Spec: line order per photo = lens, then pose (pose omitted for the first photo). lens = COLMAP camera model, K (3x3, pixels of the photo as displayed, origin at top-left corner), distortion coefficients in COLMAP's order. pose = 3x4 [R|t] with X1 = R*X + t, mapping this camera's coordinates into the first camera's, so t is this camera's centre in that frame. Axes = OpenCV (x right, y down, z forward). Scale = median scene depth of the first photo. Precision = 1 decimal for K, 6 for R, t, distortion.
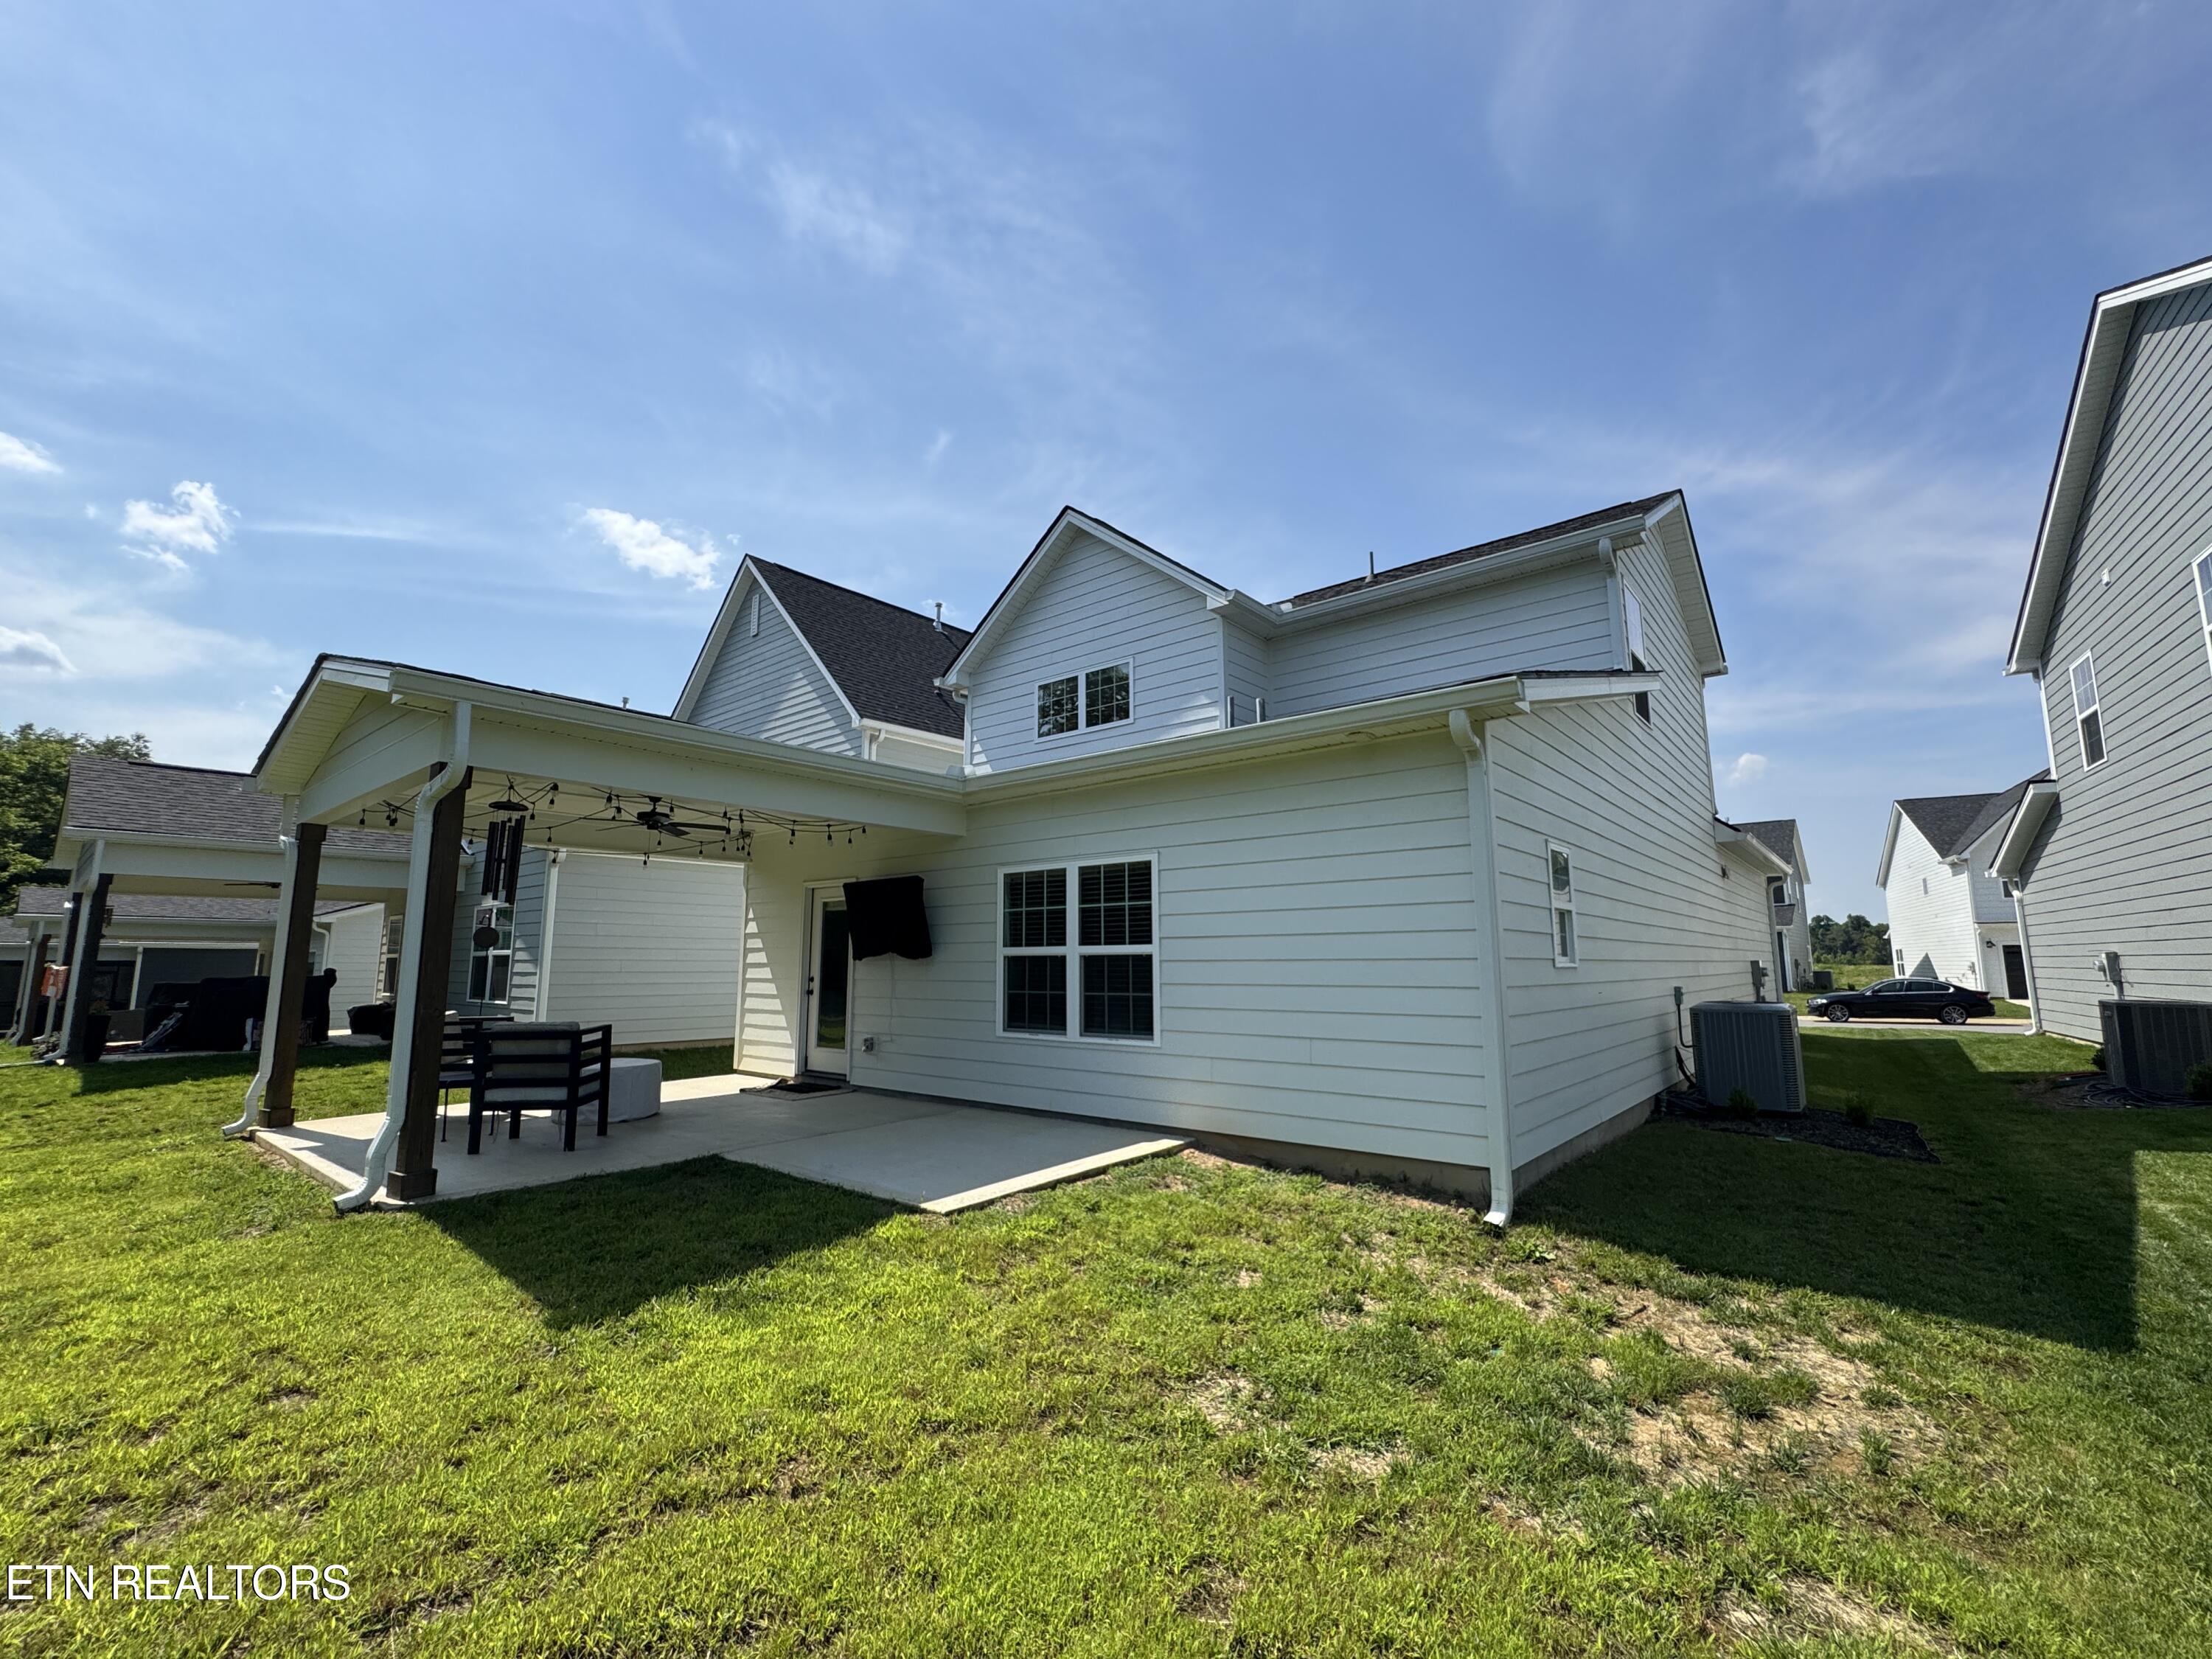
lens RADIAL K [[943.3, 0, 1100.1], [0, 943.3, 829.2], [0, 0, 1]] dist [0.012188, 0.000243]
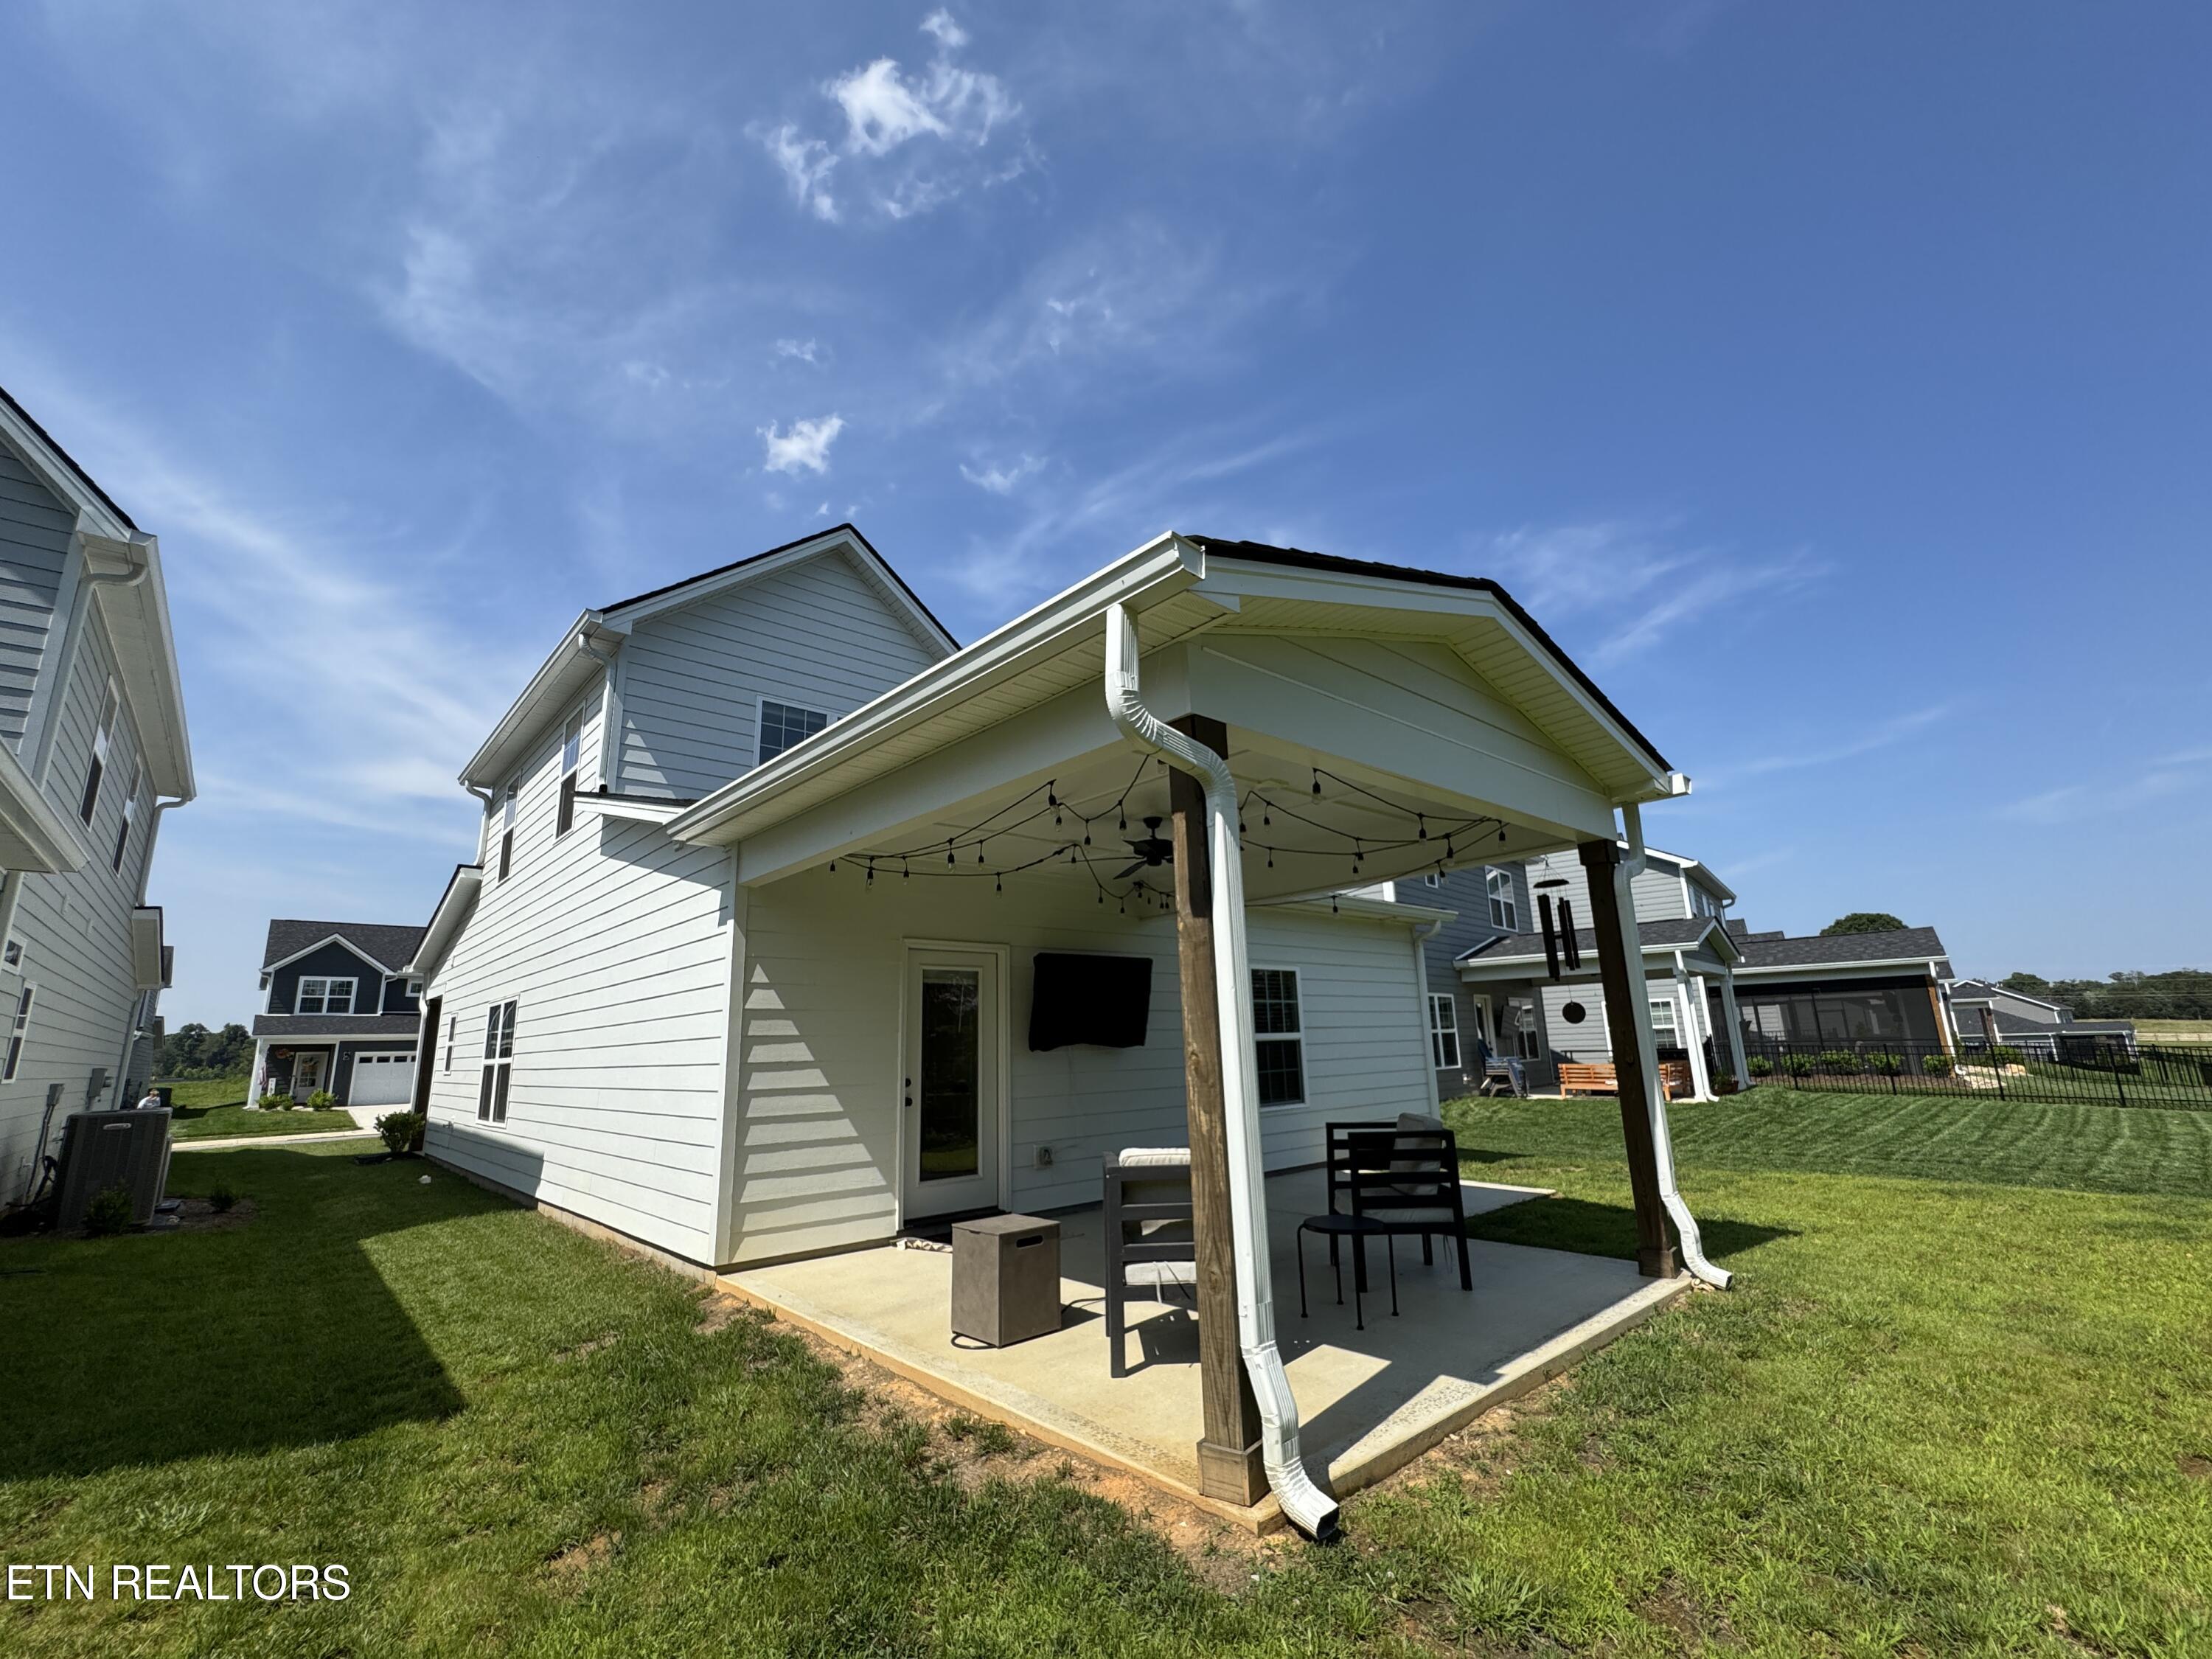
lens RADIAL K [[943.3, 0, 1100.1], [0, 943.3, 829.2], [0, 0, 1]] dist [0.012188, 0.000243]
pose [[0.138578, 0.221595, 0.965242, -1.292675], [-0.110901, 0.971988, -0.207222, 0.140815], [-0.984123, -0.078330, 0.159271, 1.010509]]
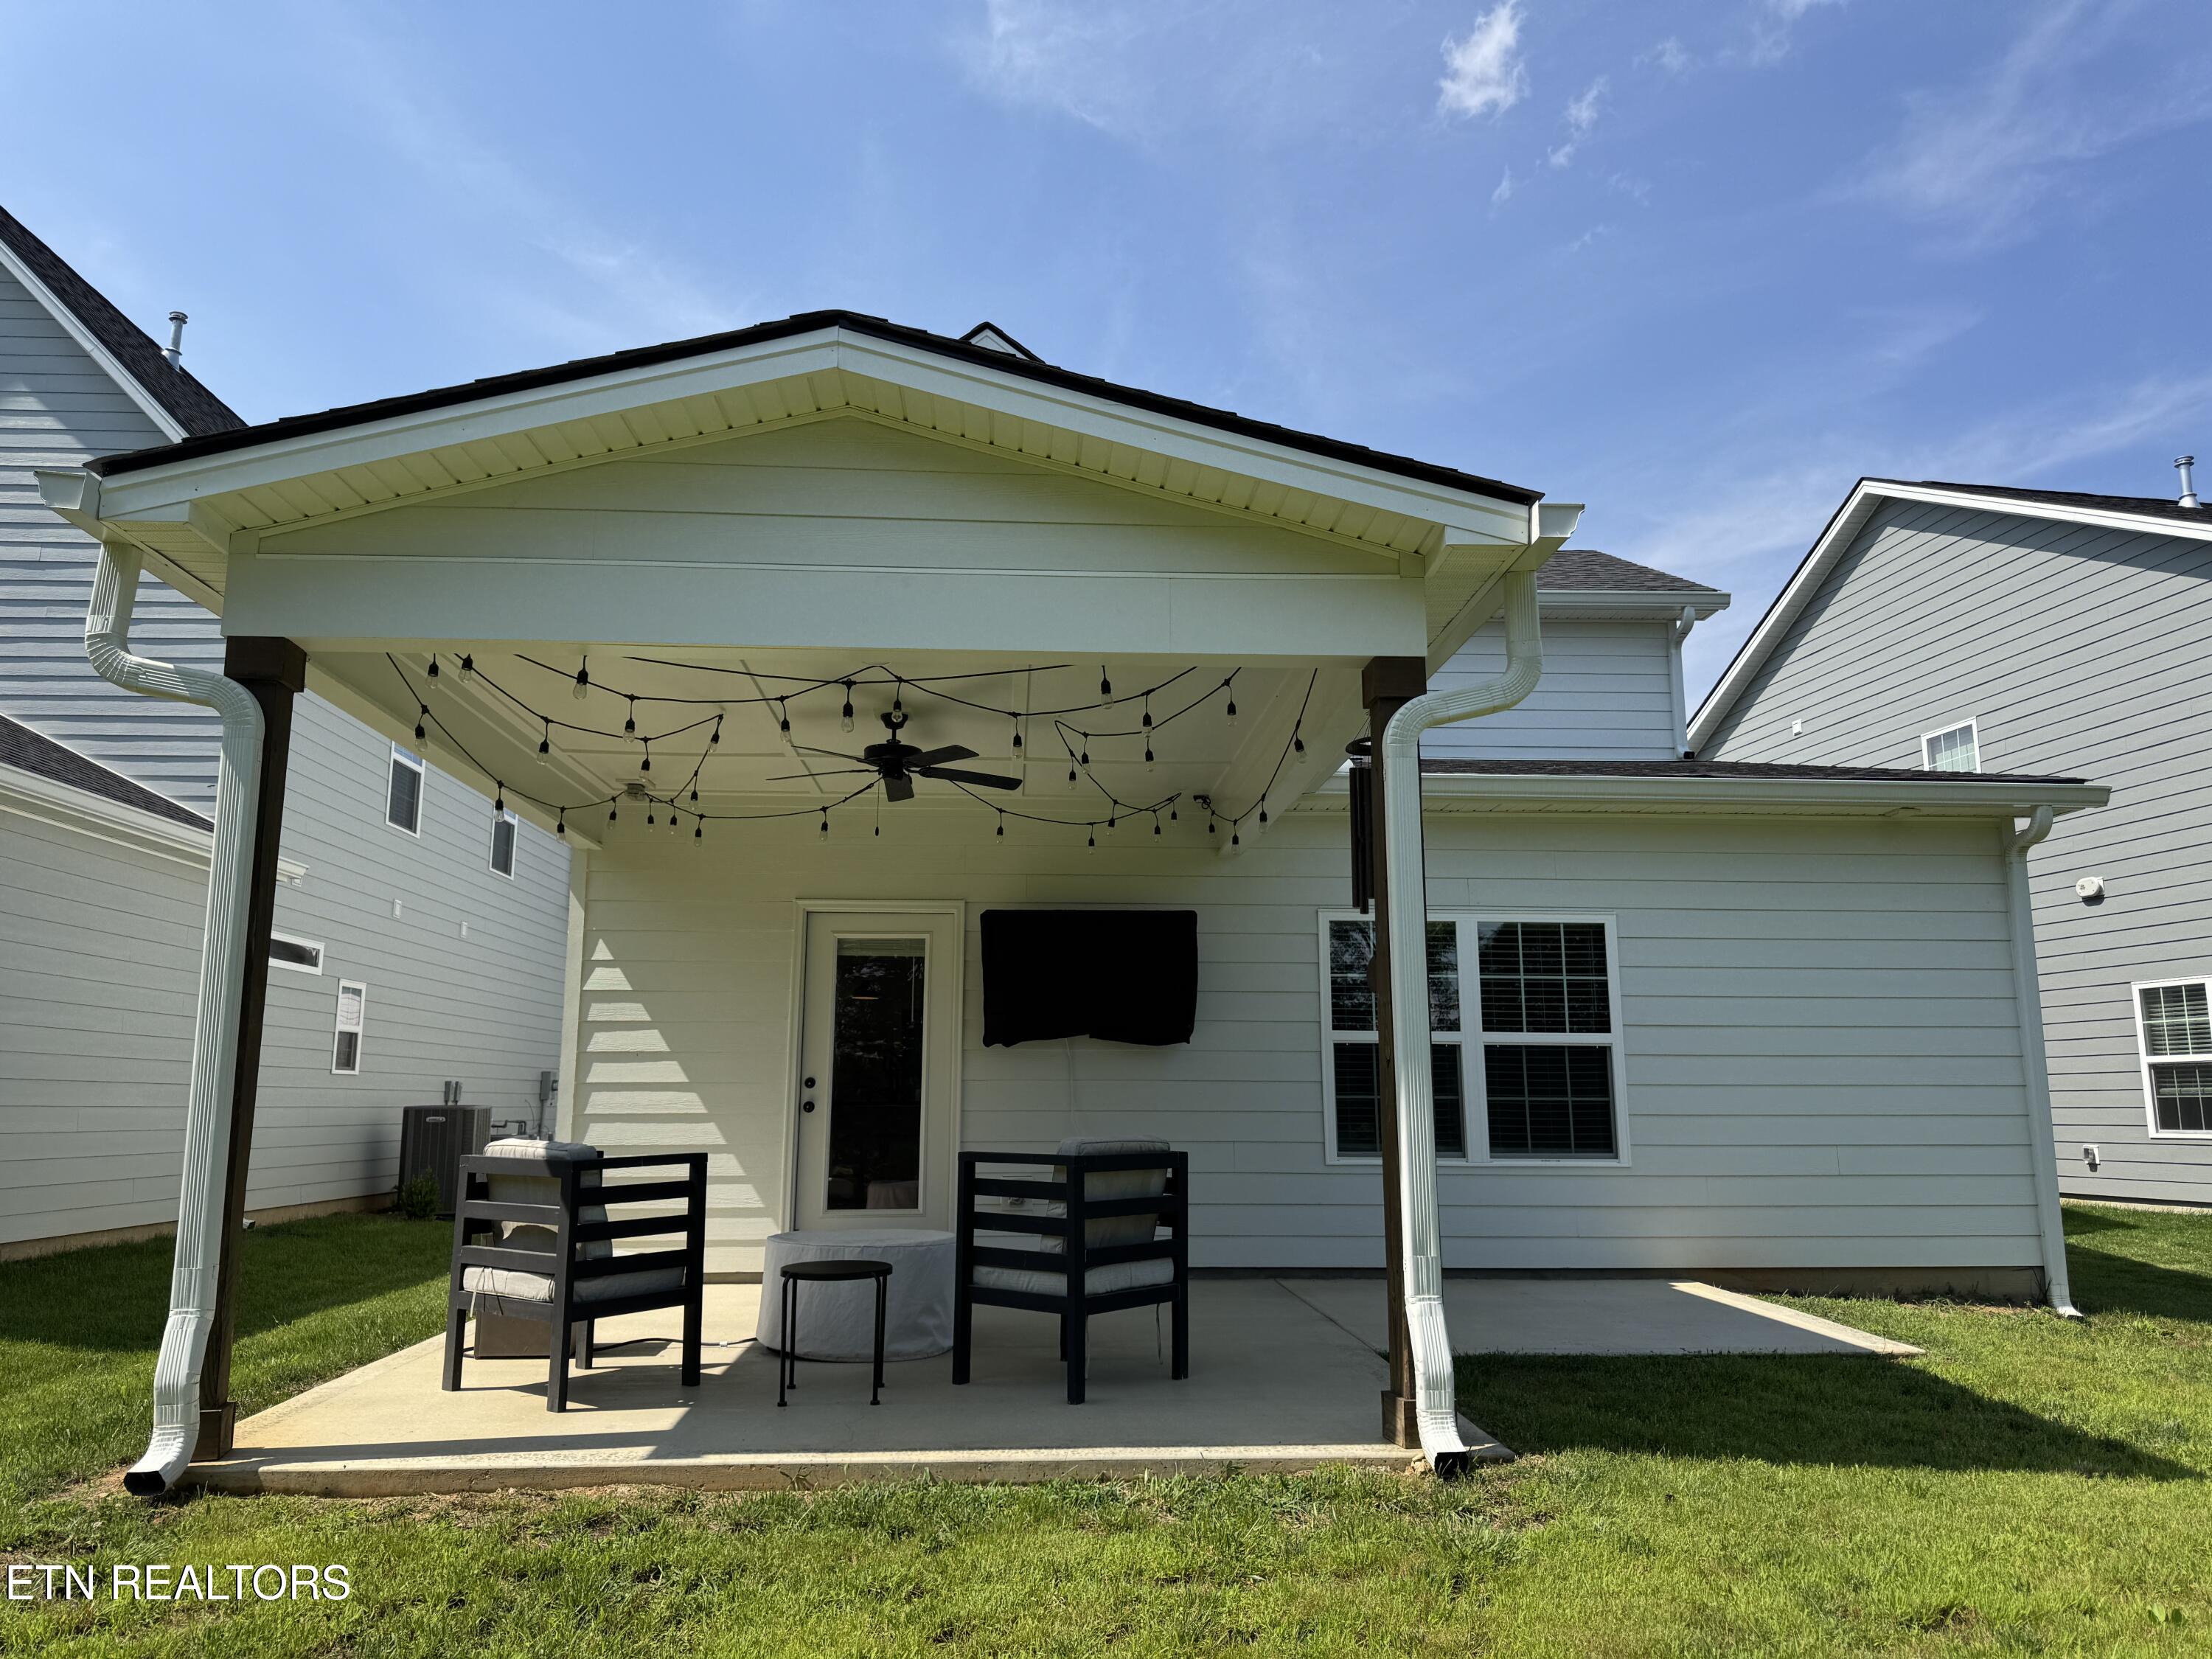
lens RADIAL K [[1572.4, 0, 1091.8], [0, 1572.4, 830.3], [0, 0, 1]] dist [0.127898, 0.000276]
pose [[0.713731, 0.120567, 0.689965, -1.081774], [-0.100366, 0.992512, -0.069612, 0.084527], [-0.693192, -0.019565, 0.720488, 0.331528]]
